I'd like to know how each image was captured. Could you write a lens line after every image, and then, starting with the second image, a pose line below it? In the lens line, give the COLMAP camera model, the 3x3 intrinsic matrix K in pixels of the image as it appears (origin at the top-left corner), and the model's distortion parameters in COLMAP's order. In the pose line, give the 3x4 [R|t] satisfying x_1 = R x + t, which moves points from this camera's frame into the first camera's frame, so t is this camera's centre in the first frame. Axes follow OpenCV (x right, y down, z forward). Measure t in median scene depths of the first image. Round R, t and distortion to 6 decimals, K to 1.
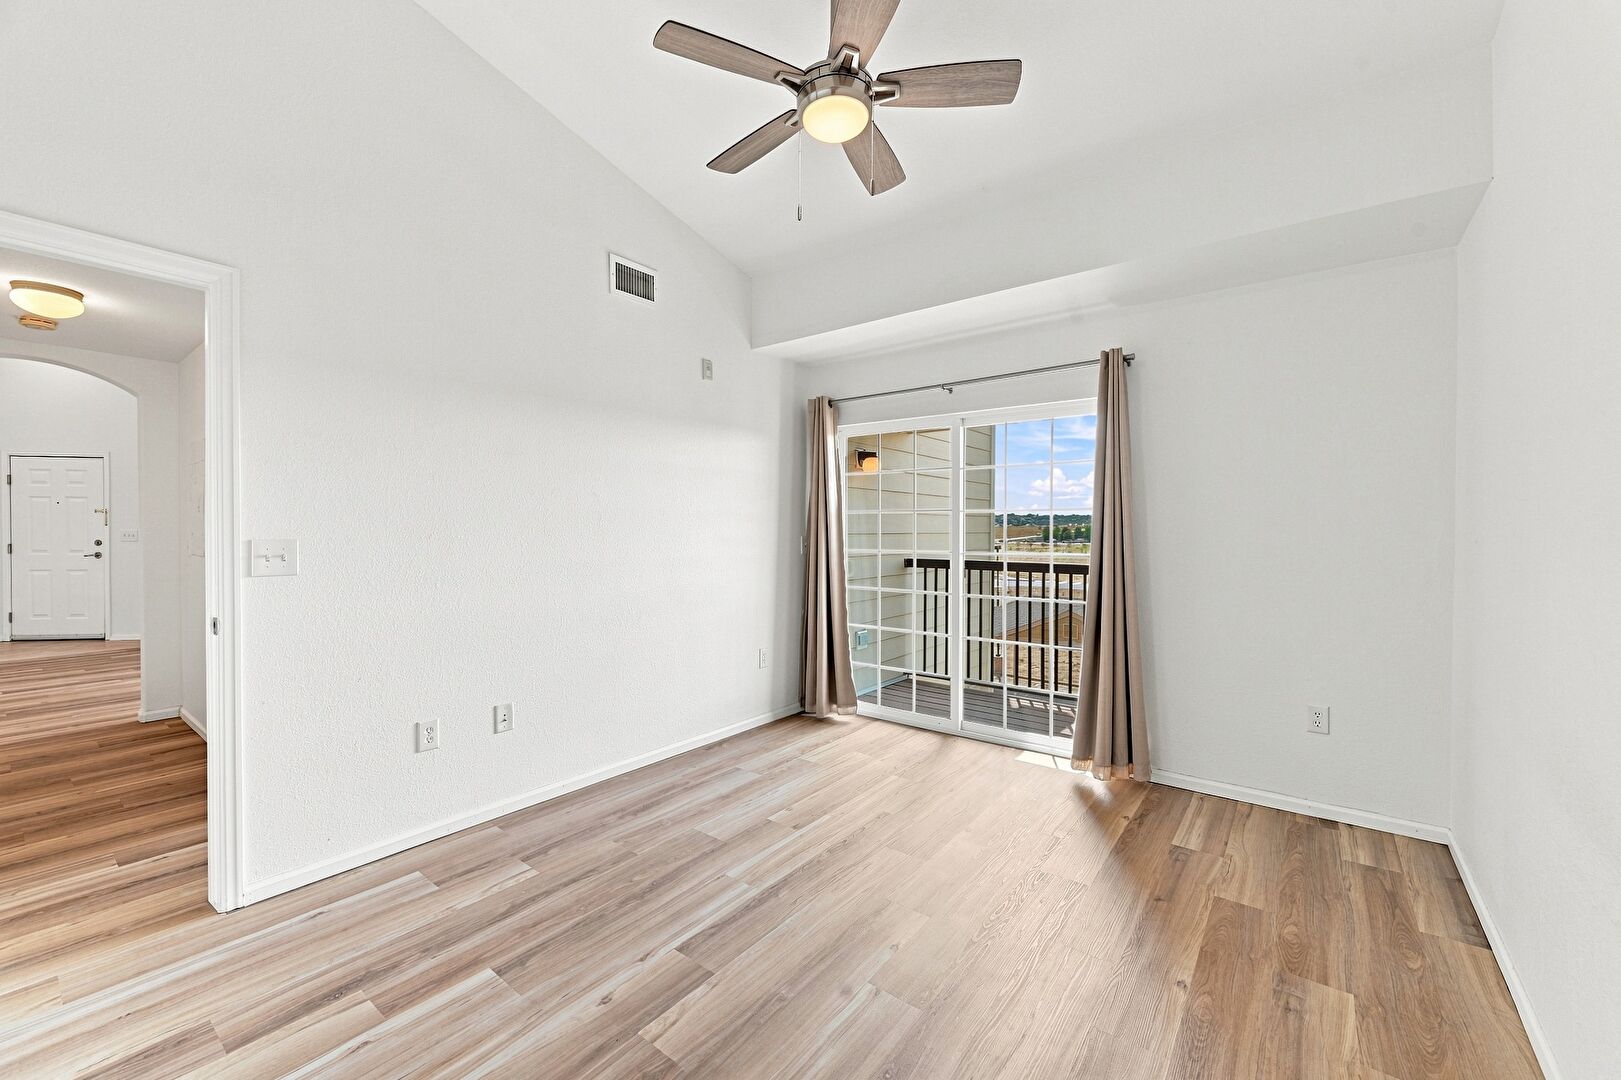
lens RADIAL K [[643.8, 0, 836.2], [0, 643.8, 537.5], [0, 0, 1]] dist [0.004318, -0.002539]
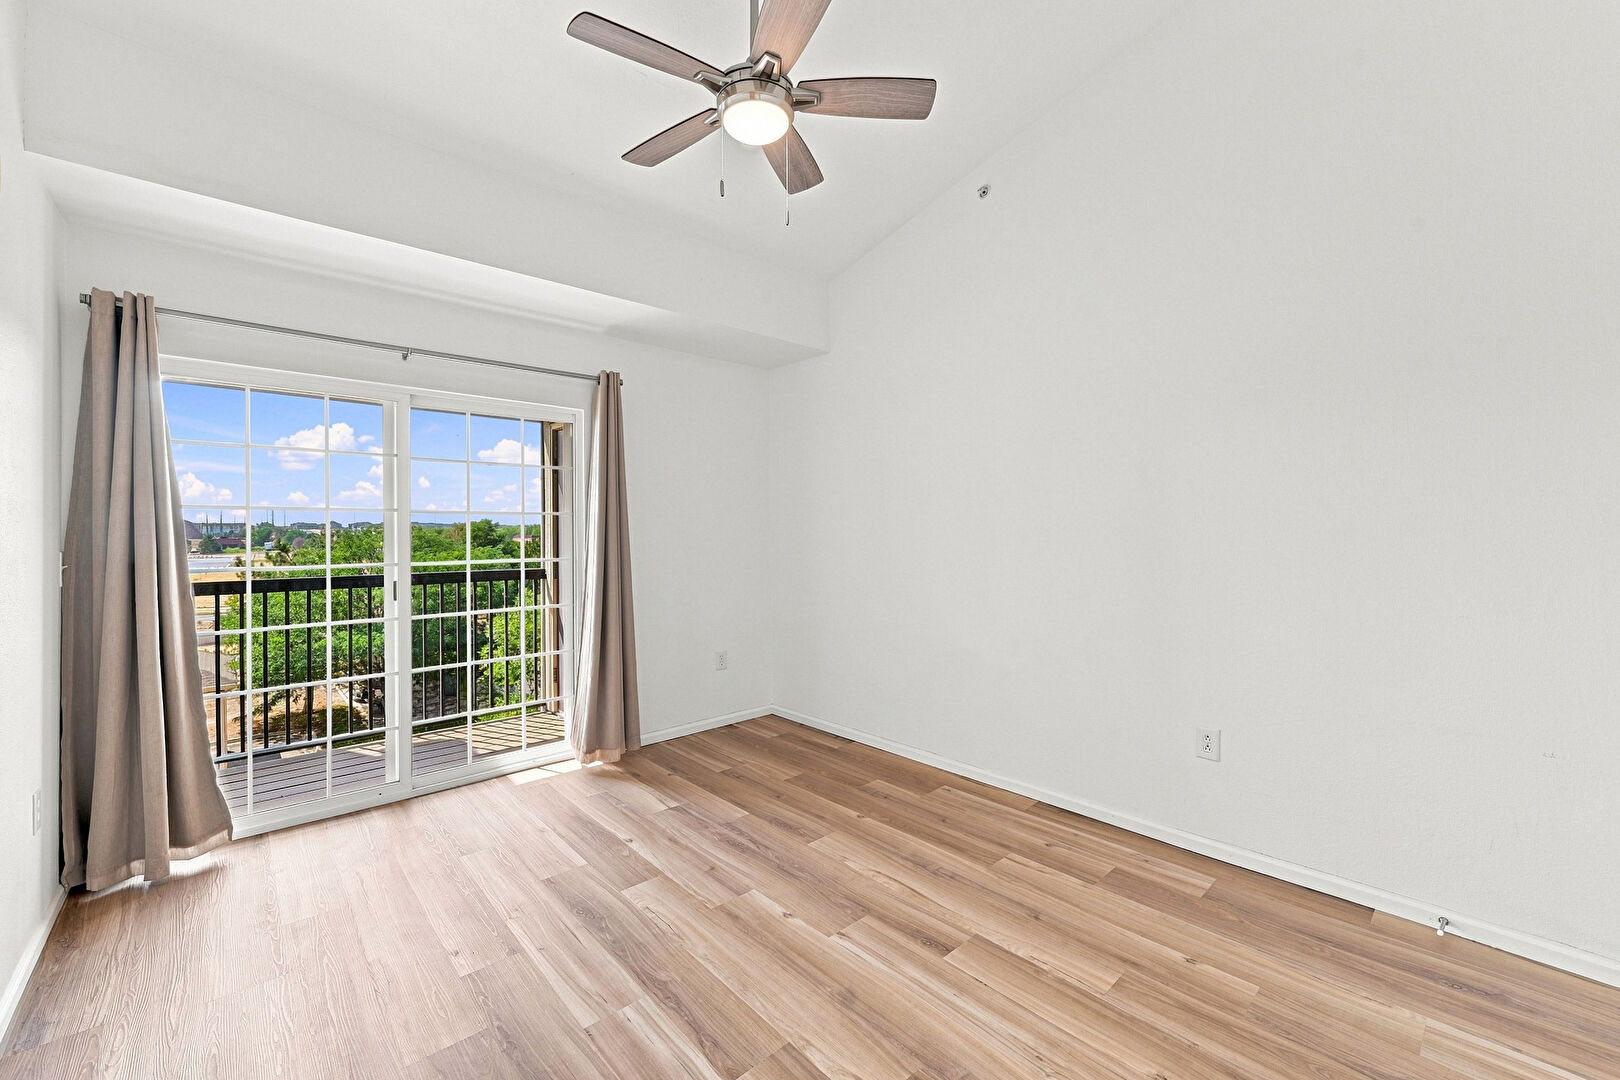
lens RADIAL K [[643.4, 0, 799.5], [0, 643.4, 540.1], [0, 0, 1]] dist [0.004318, -0.002539]
pose [[0.199323, -0.012873, 0.979849, -0.718458], [0.017448, 0.999802, 0.009586, -0.008770], [-0.979778, 0.015186, 0.199508, 0.557337]]
